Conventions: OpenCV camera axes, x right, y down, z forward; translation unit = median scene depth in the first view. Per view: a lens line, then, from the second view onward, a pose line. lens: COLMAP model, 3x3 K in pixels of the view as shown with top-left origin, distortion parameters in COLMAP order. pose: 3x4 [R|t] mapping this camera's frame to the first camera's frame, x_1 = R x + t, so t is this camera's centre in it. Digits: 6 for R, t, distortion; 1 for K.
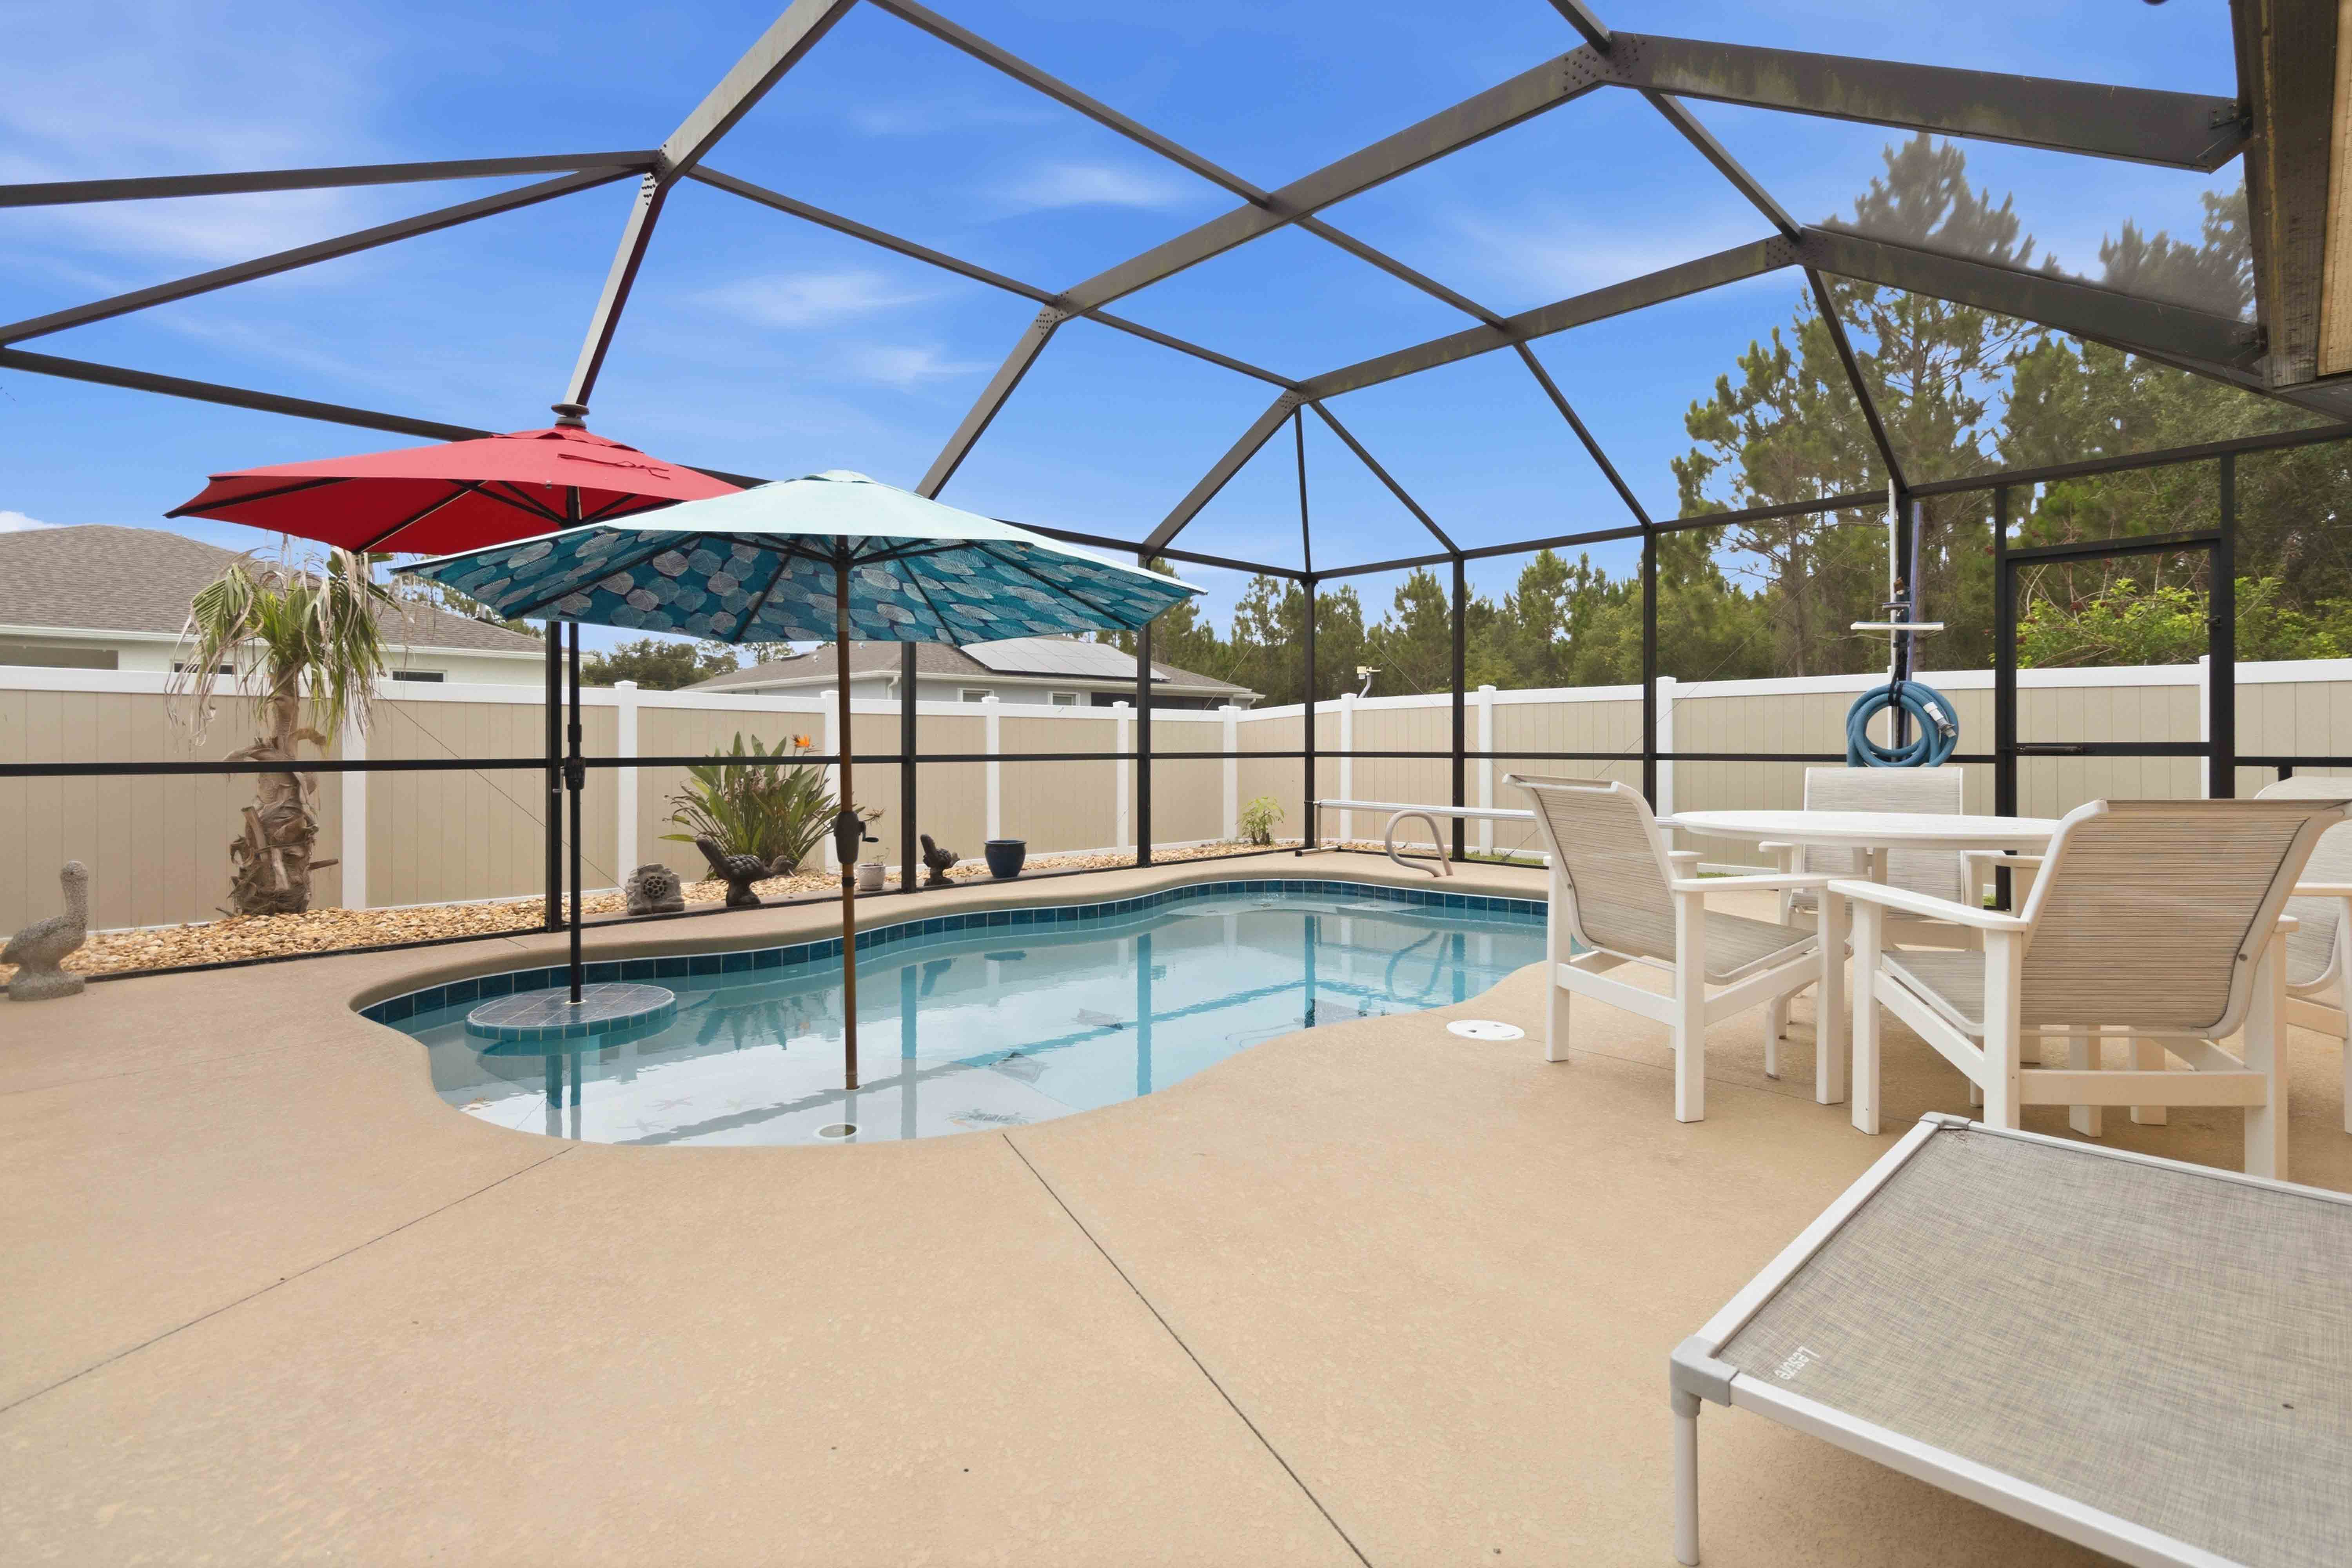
lens RADIAL K [[1090.4, 0, 1173.5], [0, 1090.4, 740.9], [0, 0, 1]] dist [0.001020, -0.000293]
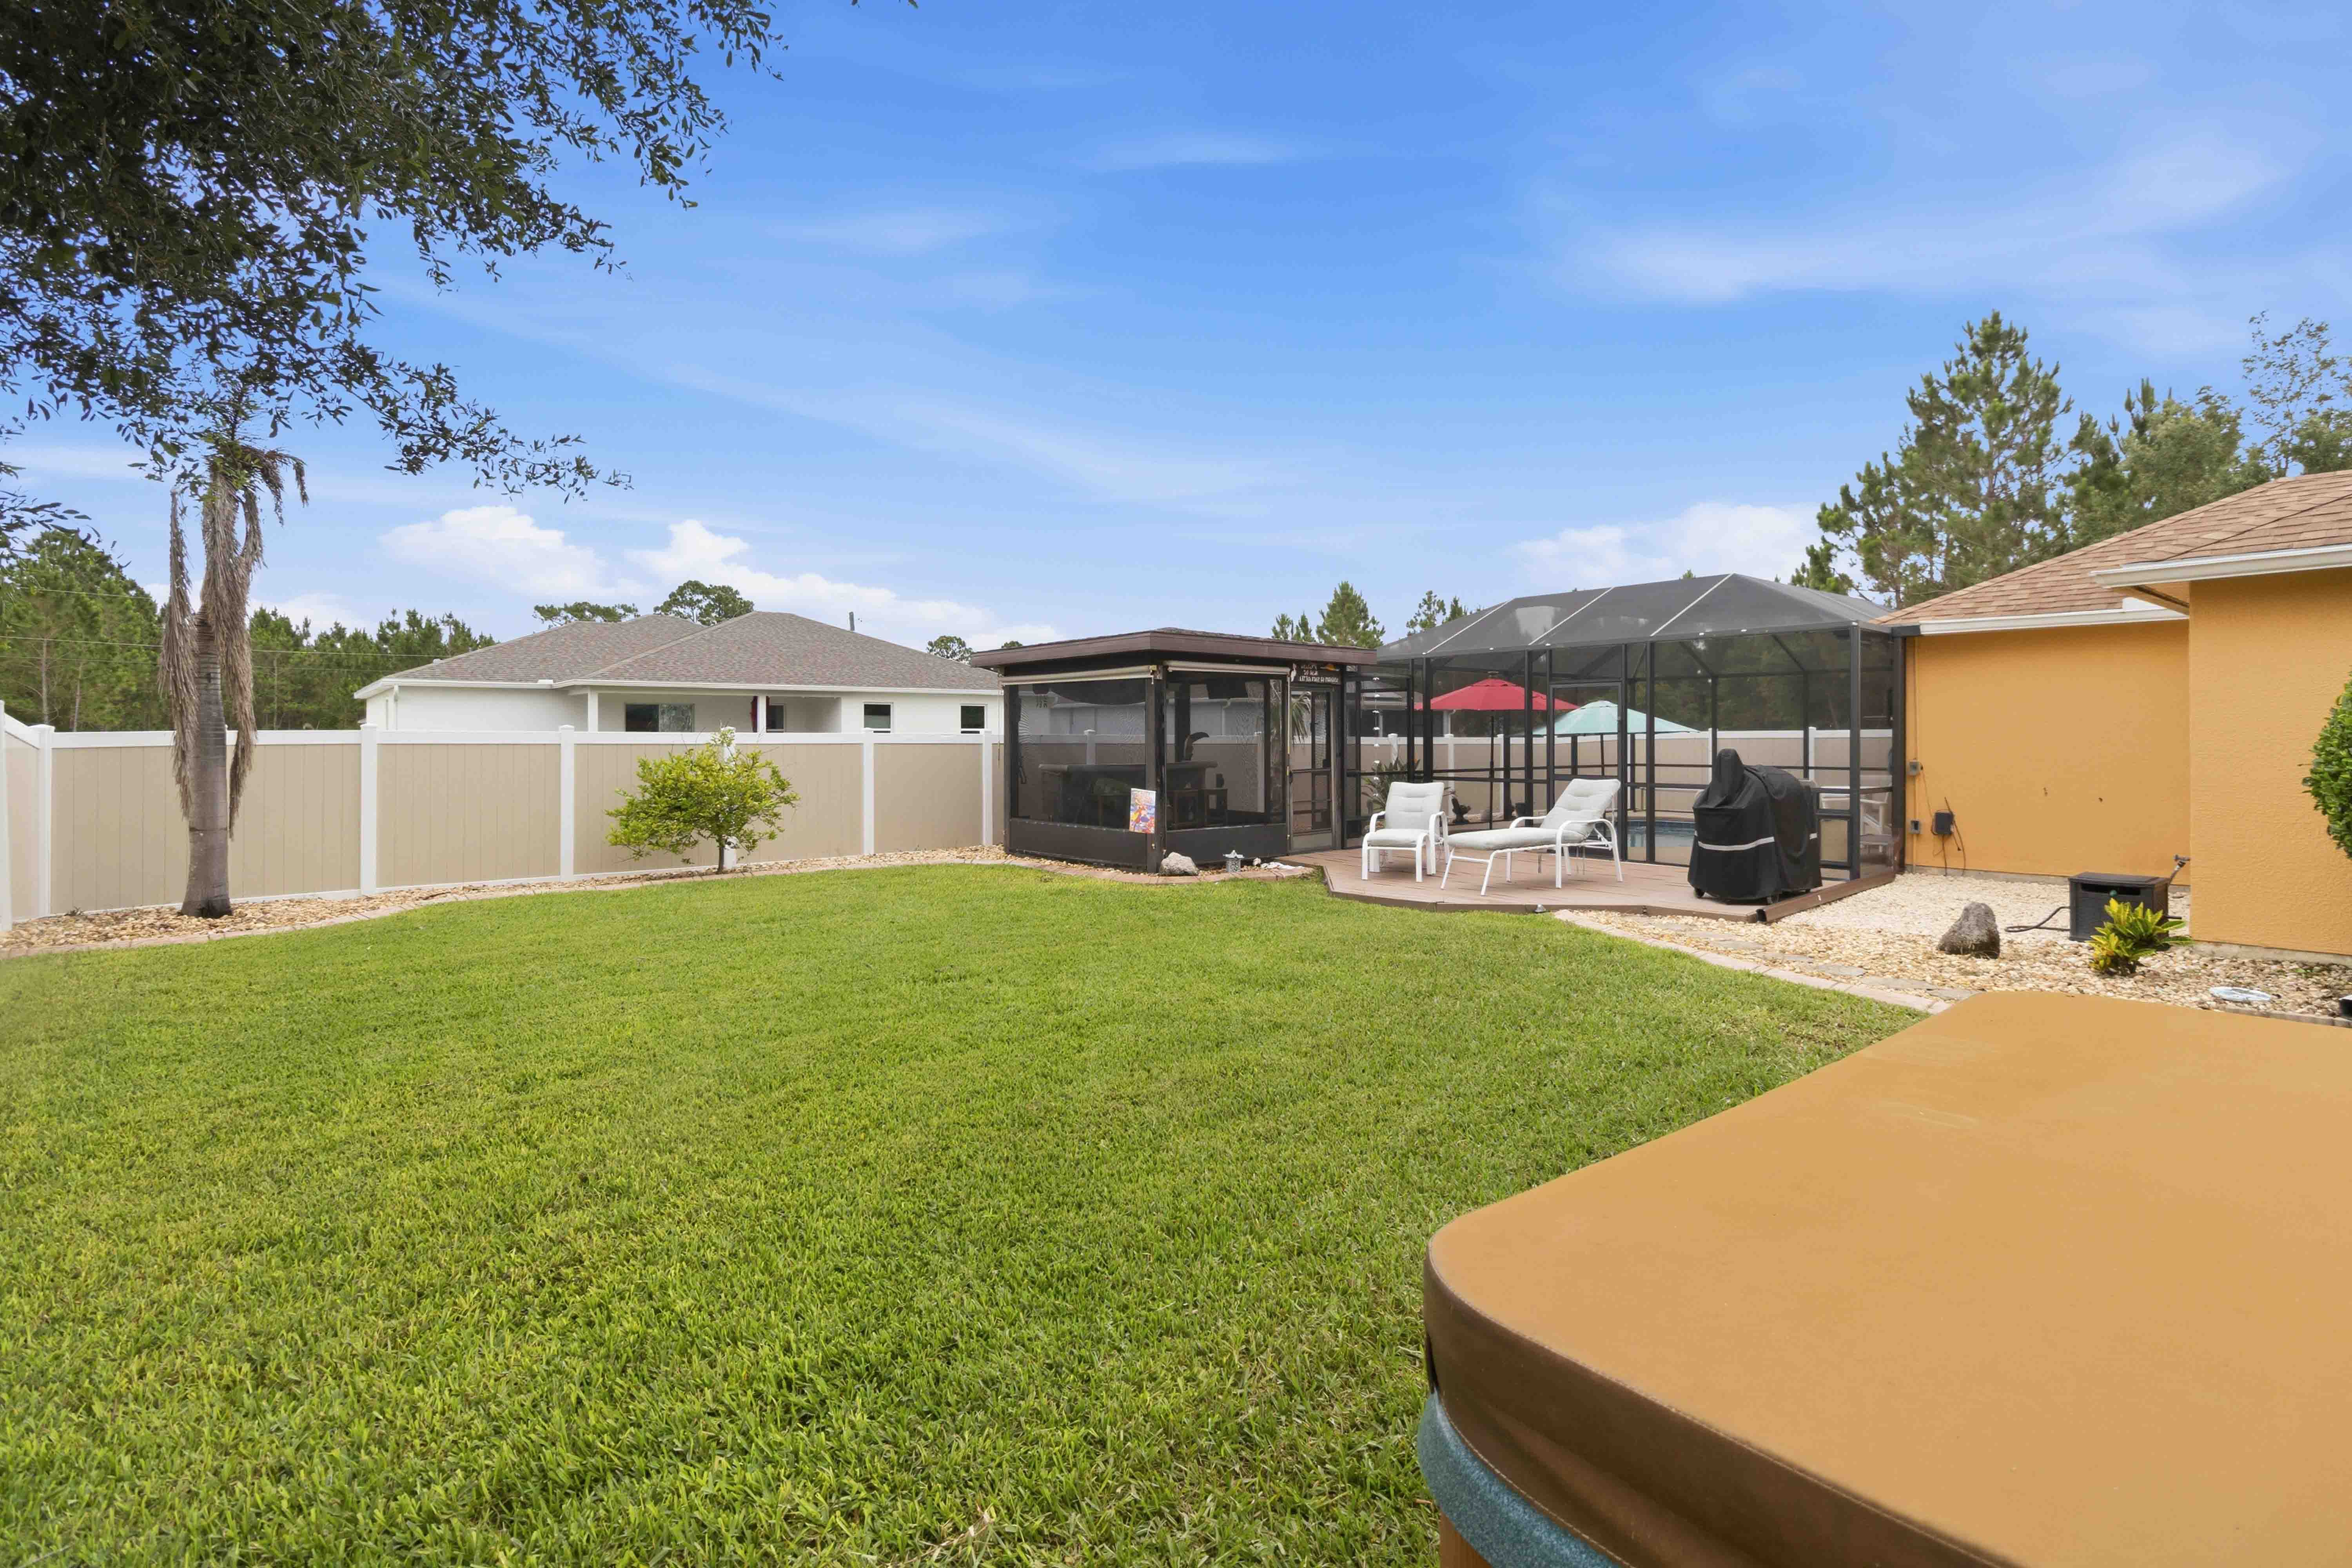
lens RADIAL K [[1090.4, 0, 1173.5], [0, 1090.4, 740.9], [0, 0, 1]] dist [0.001020, -0.000293]
pose [[0.996179, -0.001088, -0.087324, -0.234095], [0.001753, 0.999970, 0.007537, -0.019451], [0.087313, -0.007661, 0.996151, -0.474099]]
